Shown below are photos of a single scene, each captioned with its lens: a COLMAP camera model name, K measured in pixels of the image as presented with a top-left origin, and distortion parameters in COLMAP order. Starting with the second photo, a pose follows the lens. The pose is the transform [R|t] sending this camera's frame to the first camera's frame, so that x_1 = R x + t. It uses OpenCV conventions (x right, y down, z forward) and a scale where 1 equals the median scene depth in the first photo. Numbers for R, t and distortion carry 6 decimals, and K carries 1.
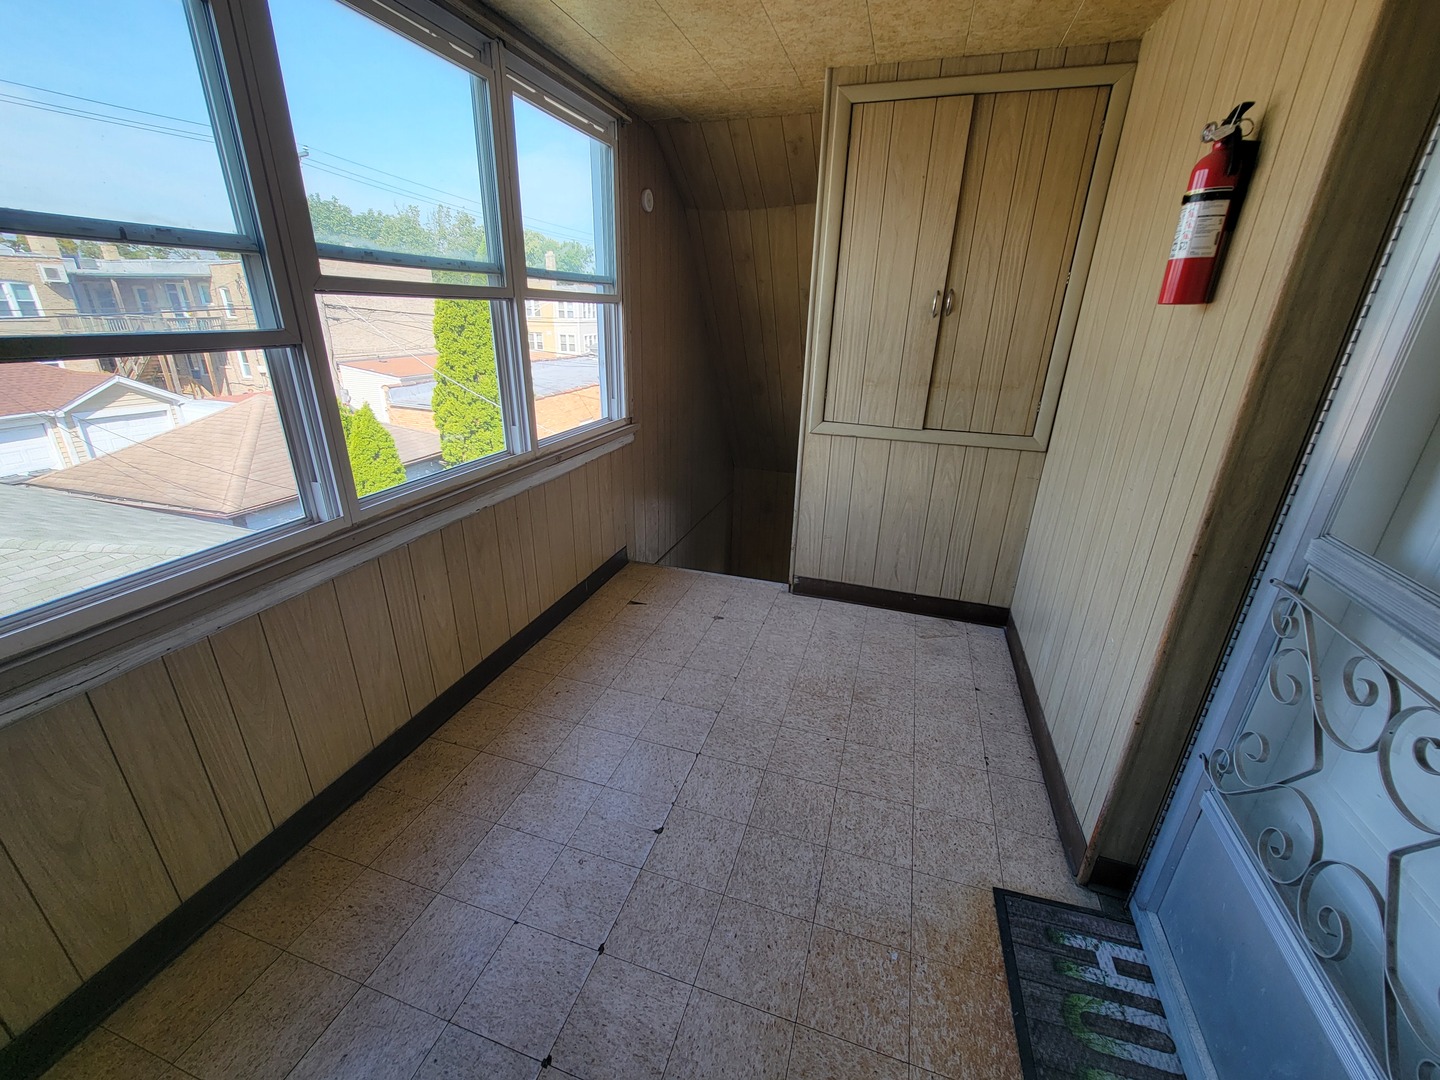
lens RADIAL K [[591.5, 0, 715.4], [0, 591.5, 541.0], [0, 0, 1]] dist [-0.000333, 0.000441]
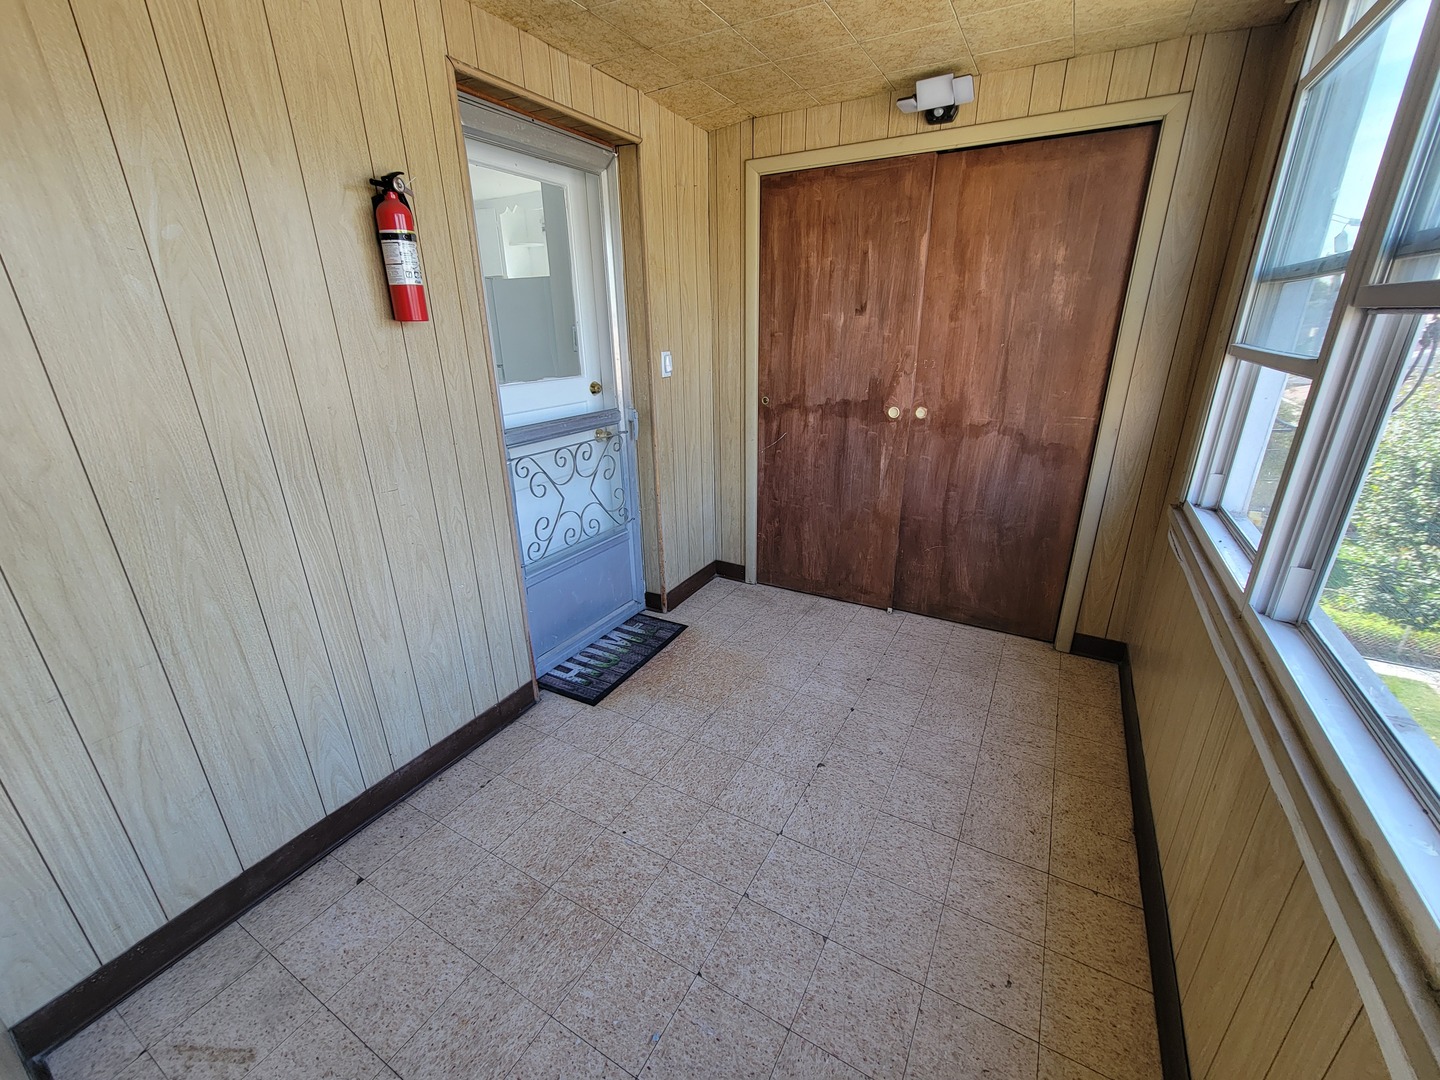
lens RADIAL K [[590.3, 0, 720.0], [0, 590.3, 540.0], [0, 0, 1]] dist [0.001982, 0.000332]
pose [[-0.979180, -0.075849, 0.188292, -0.092249], [0.070596, 0.742428, 0.666195, -0.686496], [-0.190324, 0.665618, -0.721616, 1.697787]]
